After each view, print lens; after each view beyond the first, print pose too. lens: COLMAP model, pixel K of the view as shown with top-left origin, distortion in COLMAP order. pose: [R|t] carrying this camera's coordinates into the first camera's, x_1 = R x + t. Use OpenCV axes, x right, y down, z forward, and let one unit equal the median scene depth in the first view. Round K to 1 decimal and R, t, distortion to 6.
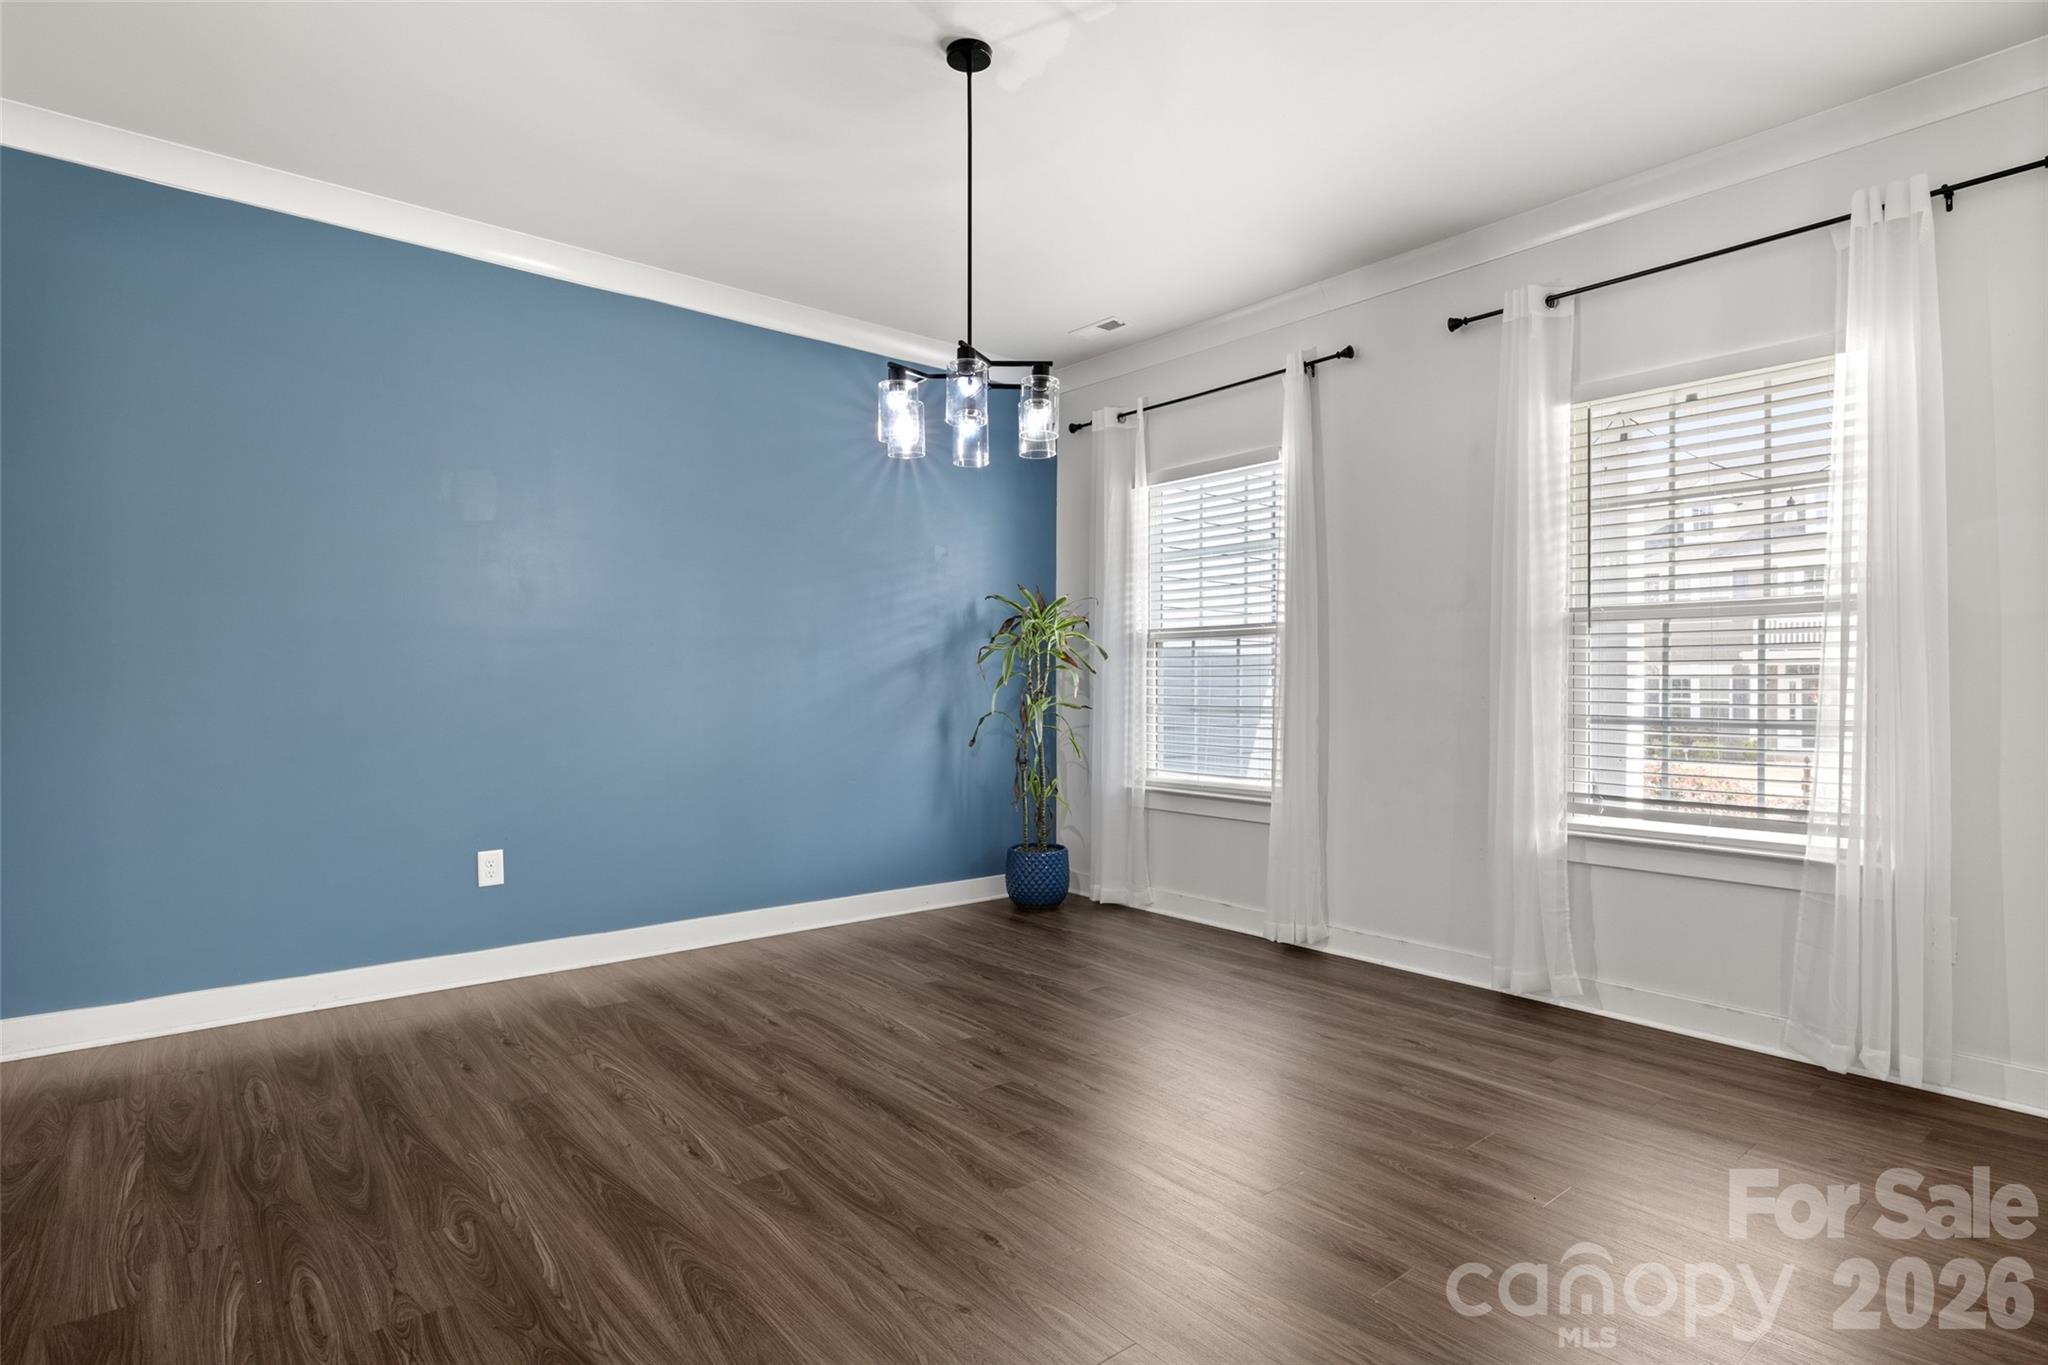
lens RADIAL K [[1043.1, 0, 1026.1], [0, 1043.1, 674.5], [0, 0, 1]] dist [0.000474, 0.001162]
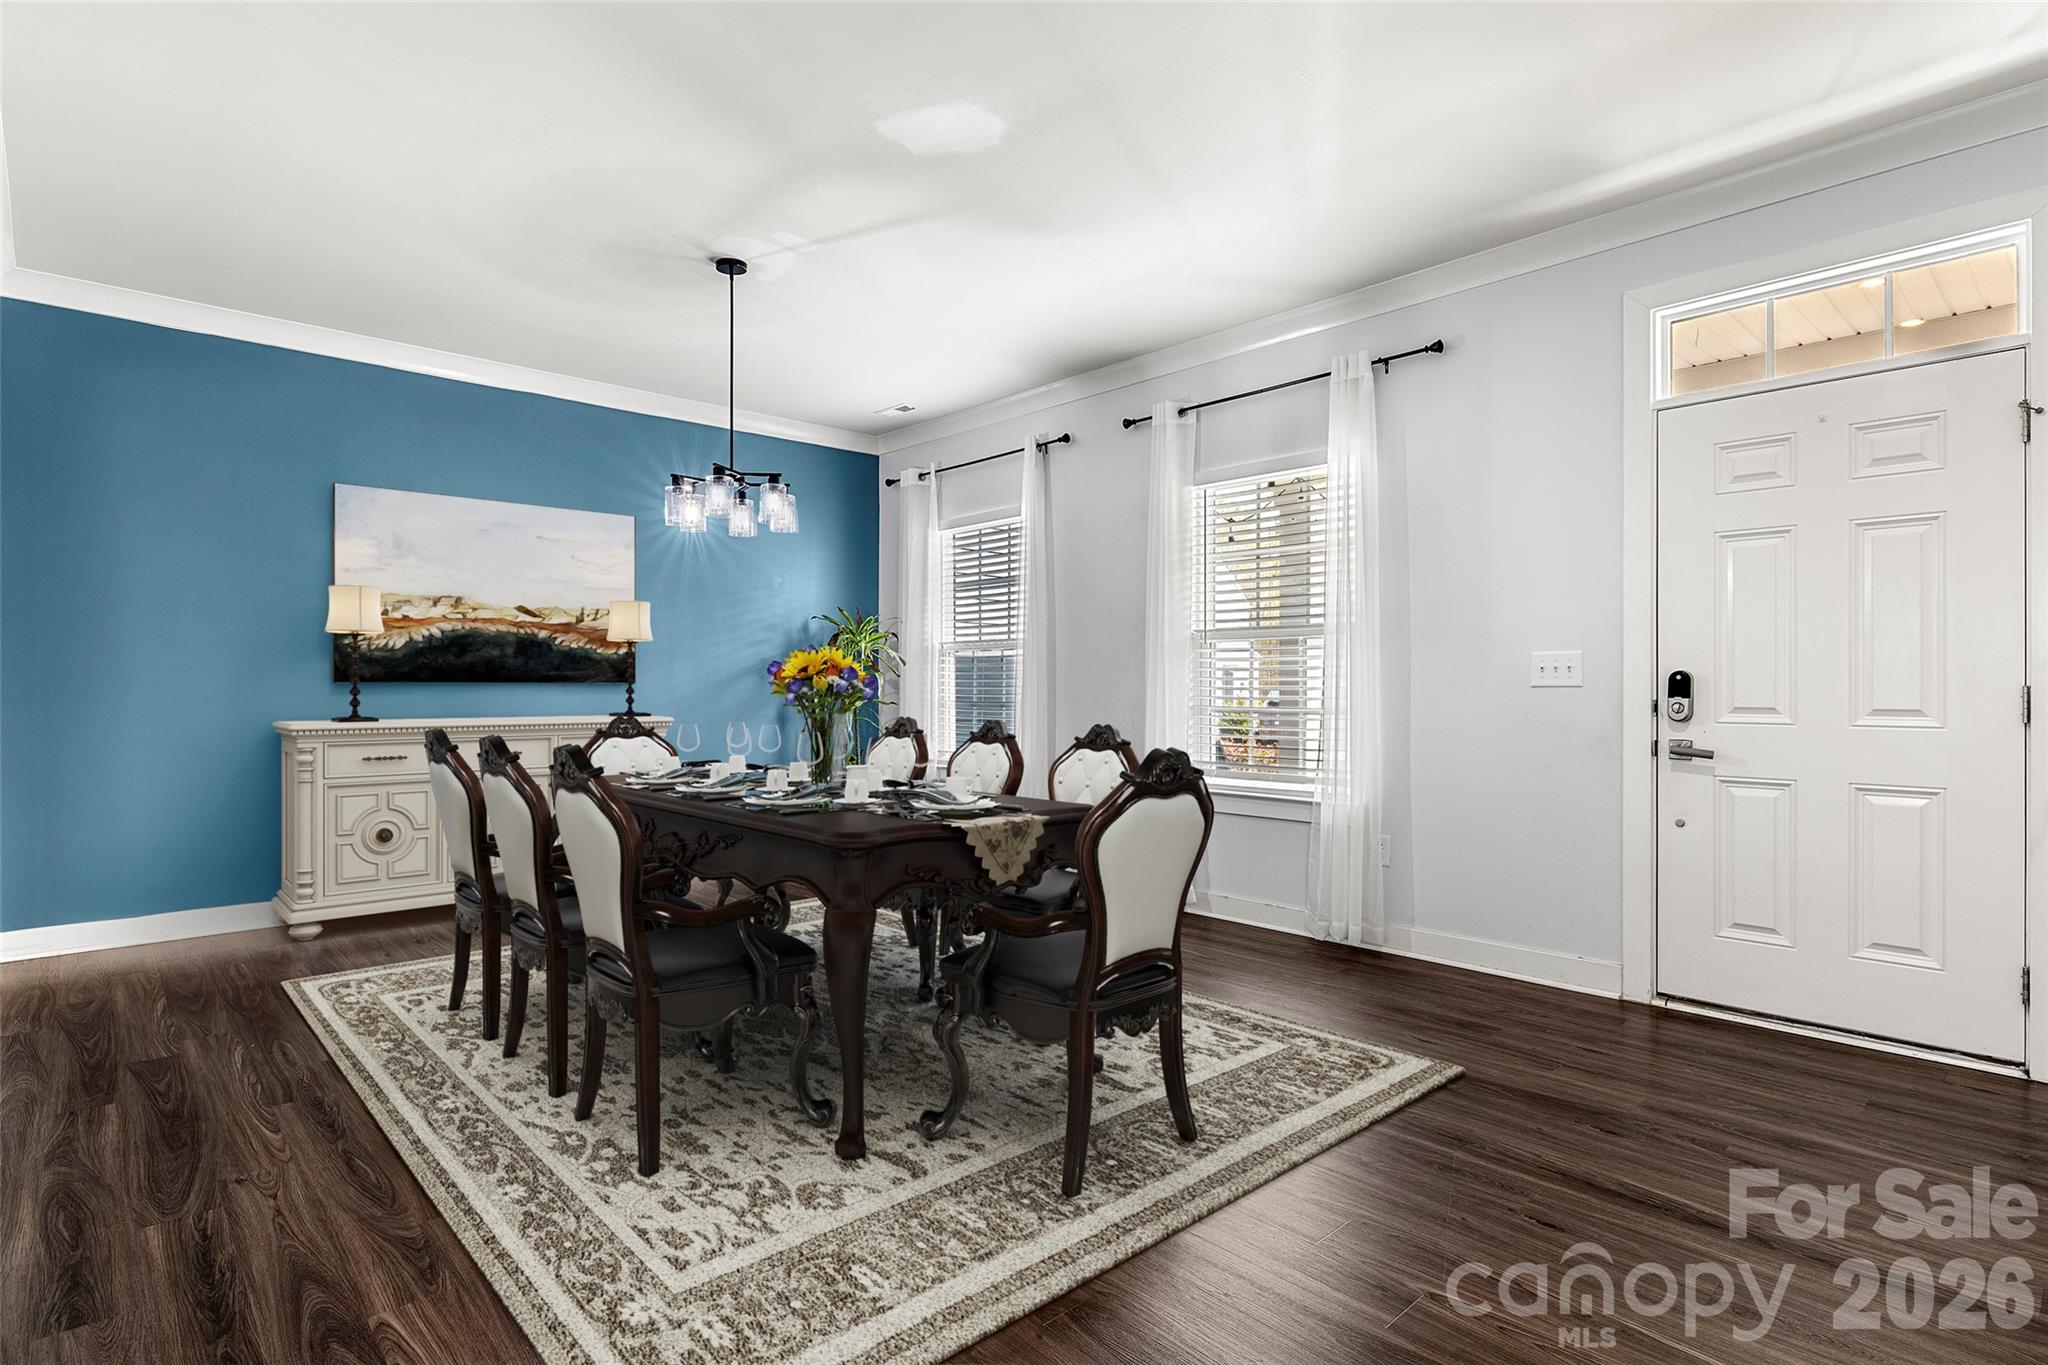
lens RADIAL K [[1043.1, 0, 1033.6], [0, 1043.1, 677.0], [0, 0, 1]] dist [0.000474, 0.001162]
pose [[0.998941, -0.001382, 0.045999, 0.237302], [0.001433, 0.999998, -0.001080, 0.000591], [-0.045998, 0.001145, 0.998941, -0.395568]]
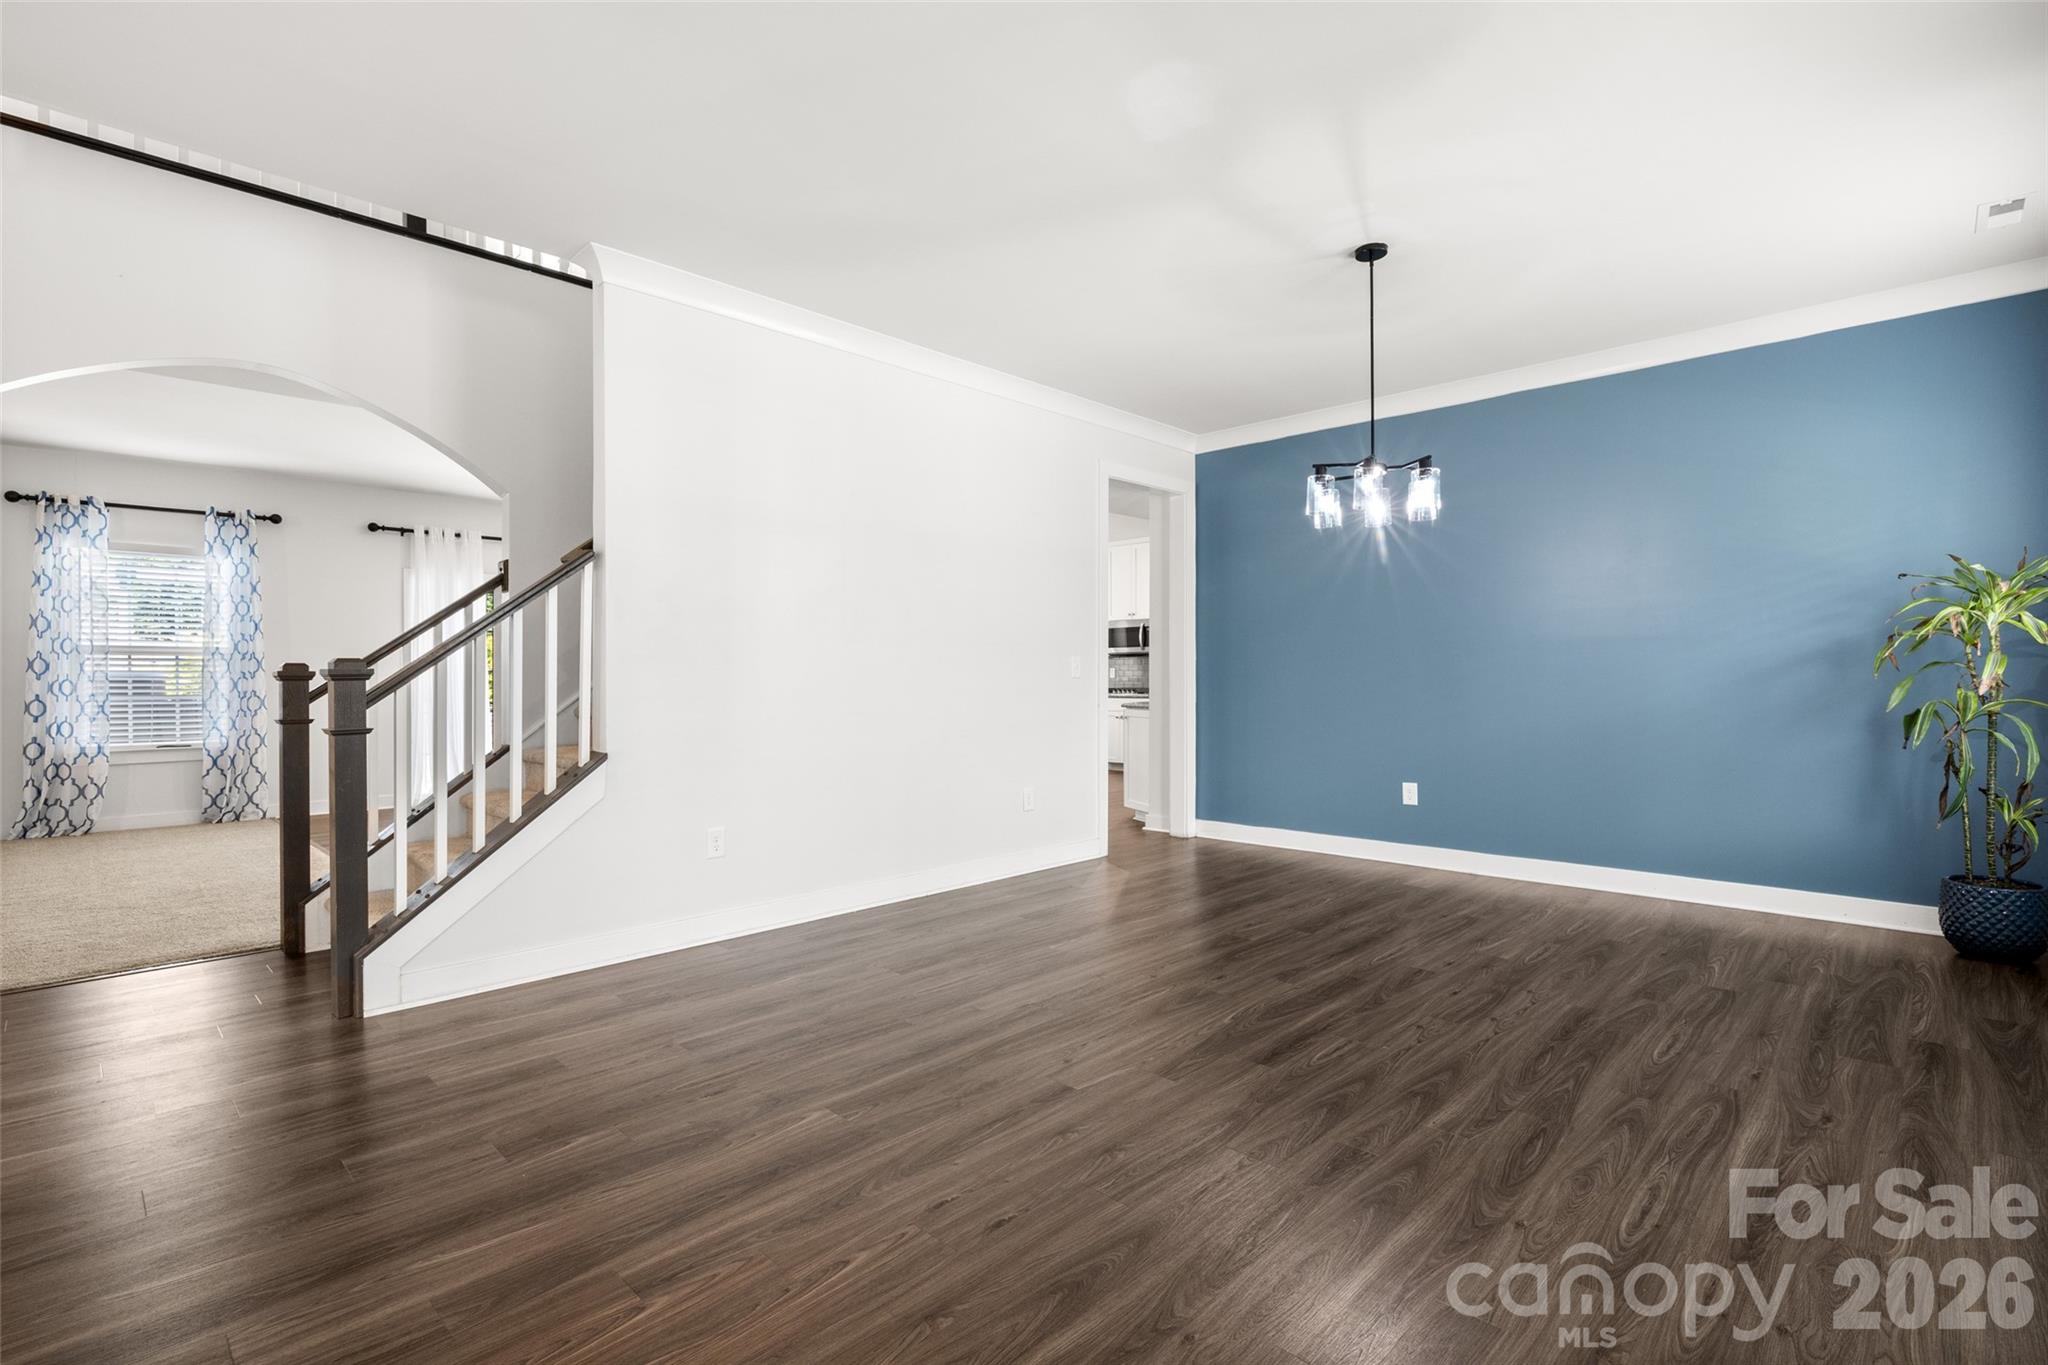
lens RADIAL K [[983.3, 0, 1036.9], [0, 983.3, 687.8], [0, 0, 1]] dist [-0.001151, -0.000137]
pose [[0.109763, 0.006738, -0.993935, 0.924798], [0.008014, 0.999939, 0.007663, 0.008510], [0.993925, -0.008806, 0.109703, 0.278194]]
